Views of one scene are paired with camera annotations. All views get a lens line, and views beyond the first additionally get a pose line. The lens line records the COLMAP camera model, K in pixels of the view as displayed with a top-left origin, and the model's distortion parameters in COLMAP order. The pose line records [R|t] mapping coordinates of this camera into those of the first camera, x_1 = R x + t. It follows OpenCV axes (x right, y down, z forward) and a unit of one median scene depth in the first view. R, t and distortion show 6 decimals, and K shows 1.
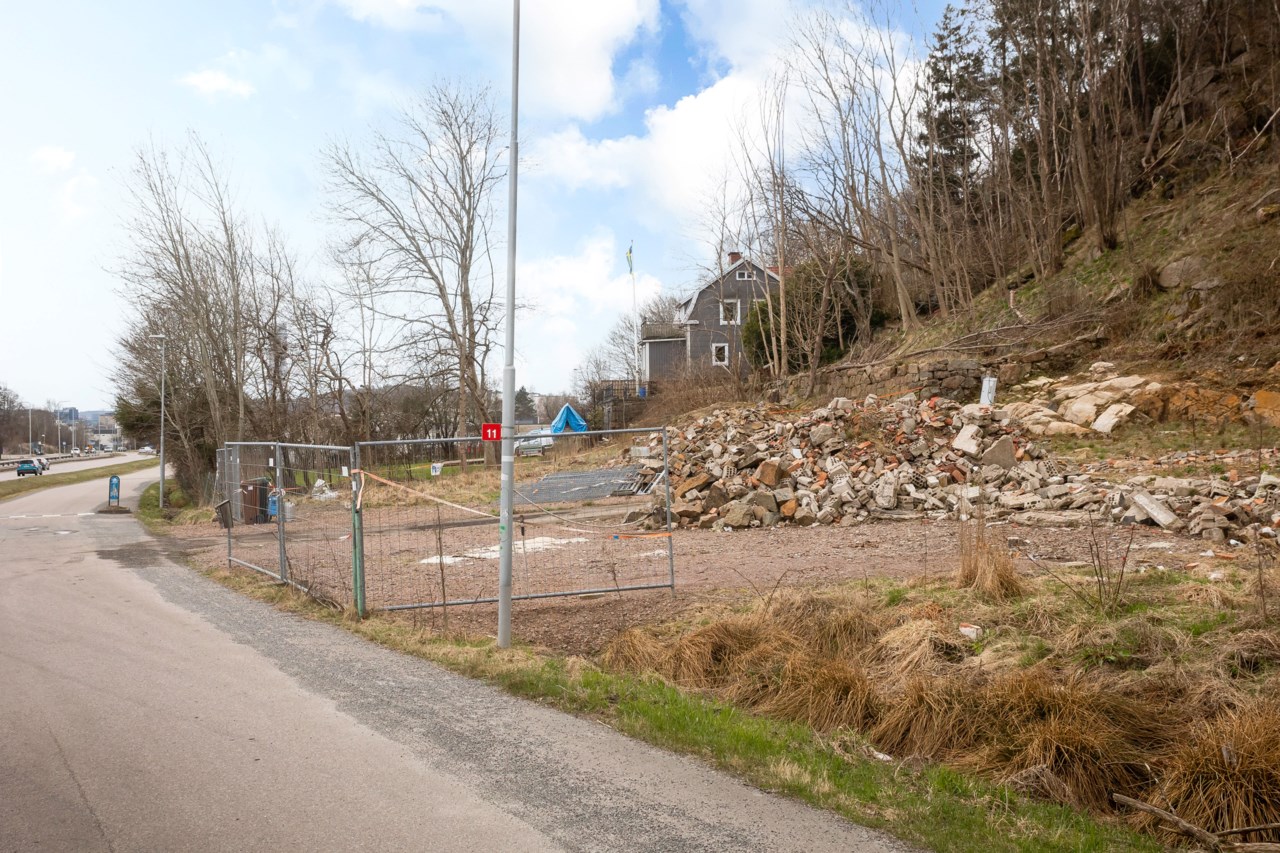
lens RADIAL K [[1357.5, 0, 640.0], [0, 1357.5, 426.5], [0, 0, 1]] dist [0.013157, 0.006814]
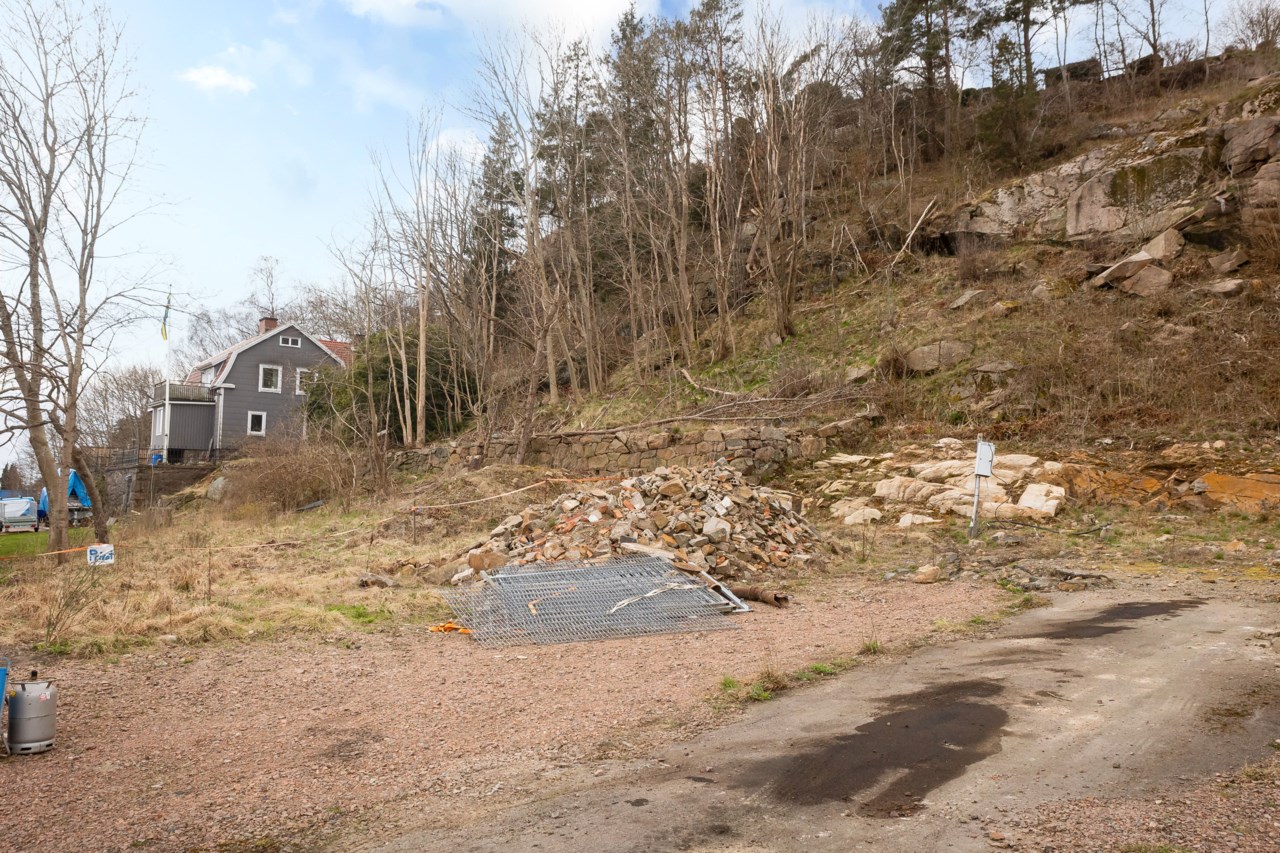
lens RADIAL K [[1013.1, 0, 640.0], [0, 1013.1, 426.5], [0, 0, 1]] dist [0.002389, -0.006803]
pose [[0.829821, 0.070904, 0.553507, -0.184780], [-0.023658, 0.995473, -0.092051, 0.010593], [-0.557528, 0.063291, 0.827742, 0.502801]]
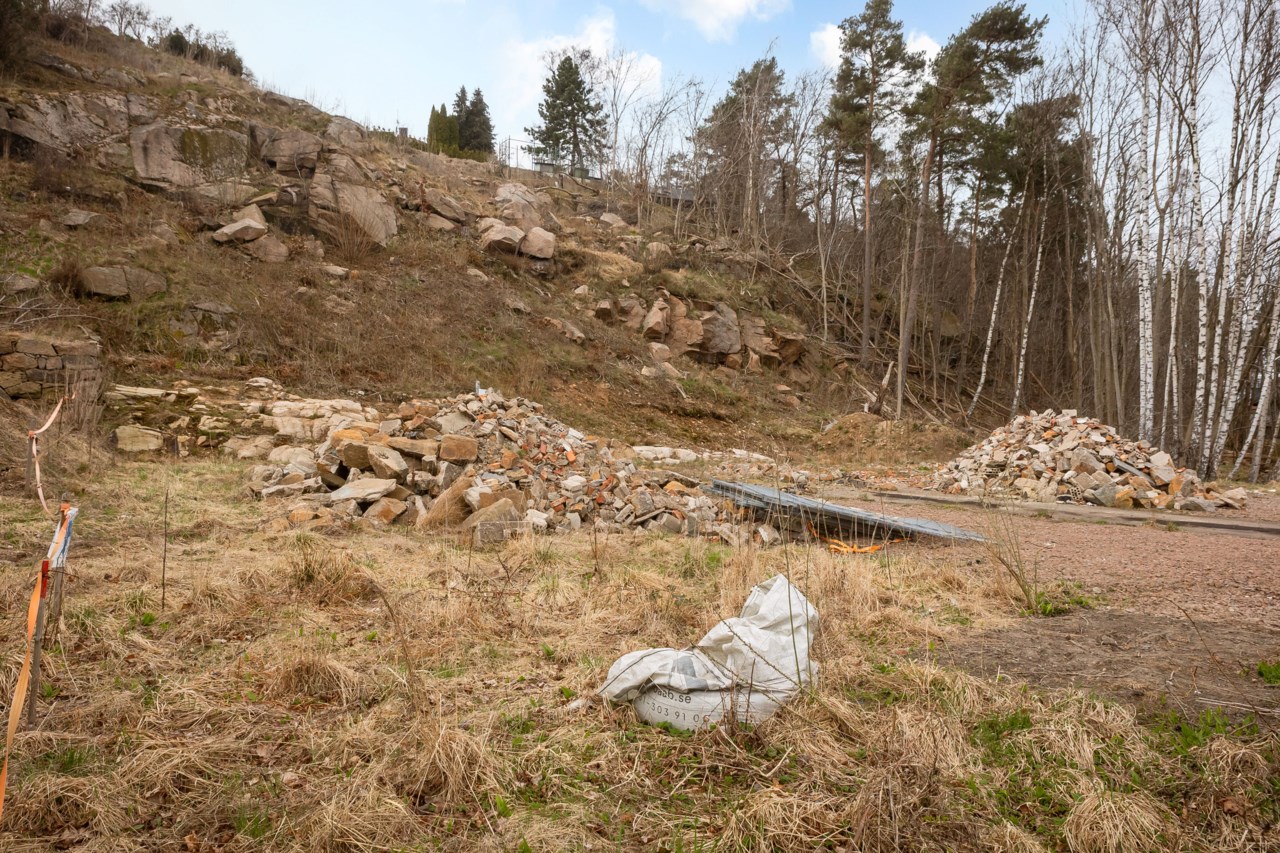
lens RADIAL K [[961.8, 0, 640.0], [0, 961.8, 426.5], [0, 0, 1]] dist [0.002651, -0.000452]
pose [[-0.374432, 0.066516, 0.924865, -0.294171], [0.017195, 0.997750, -0.064797, 0.025833], [-0.927095, -0.008359, -0.374734, 0.910078]]
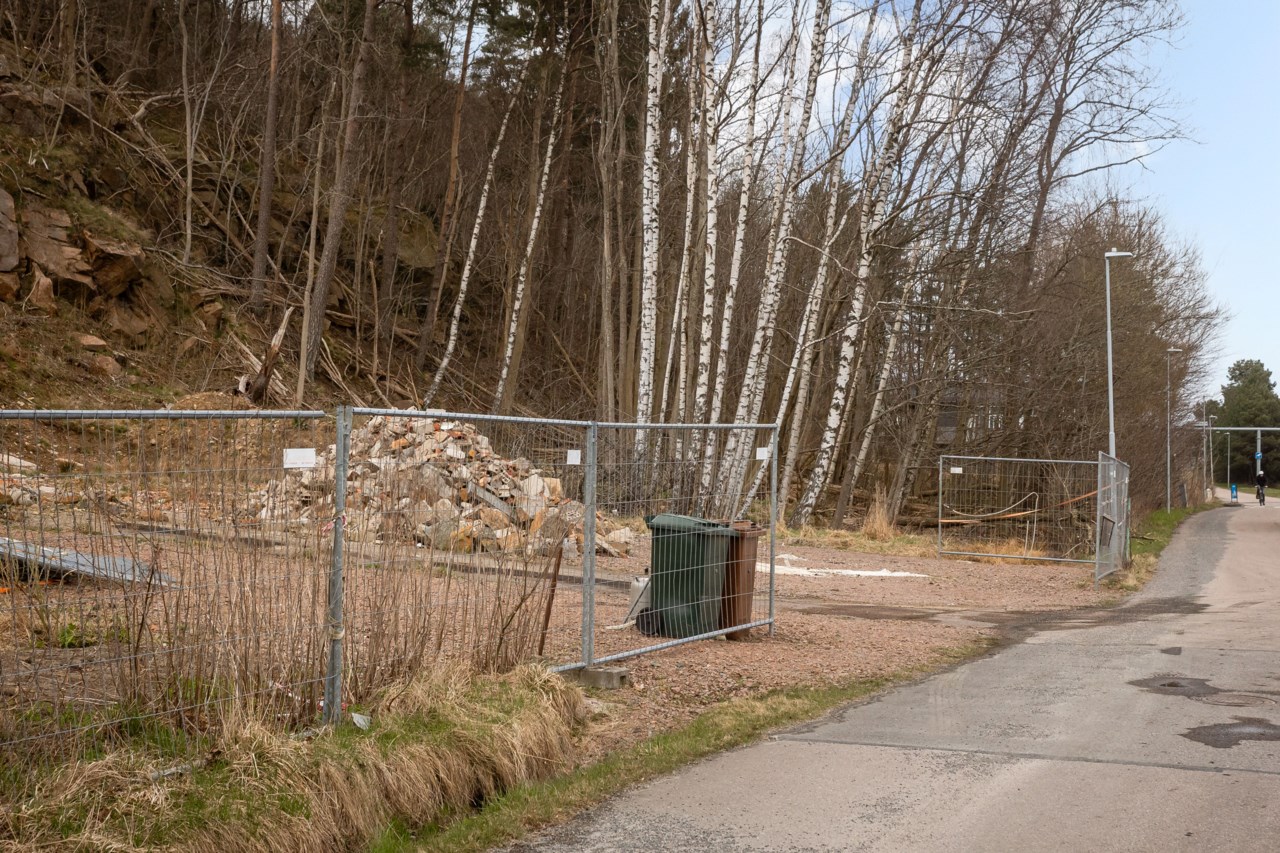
lens RADIAL K [[1844.2, 0, 659.5], [0, 1844.2, 425.1], [0, 0, 1]] dist [-0.004141, -0.010844]
pose [[-0.705997, 0.033299, 0.707432, -0.427487], [-0.007678, 0.998475, -0.054661, 0.029139], [-0.708174, -0.044022, -0.704665, 0.919068]]
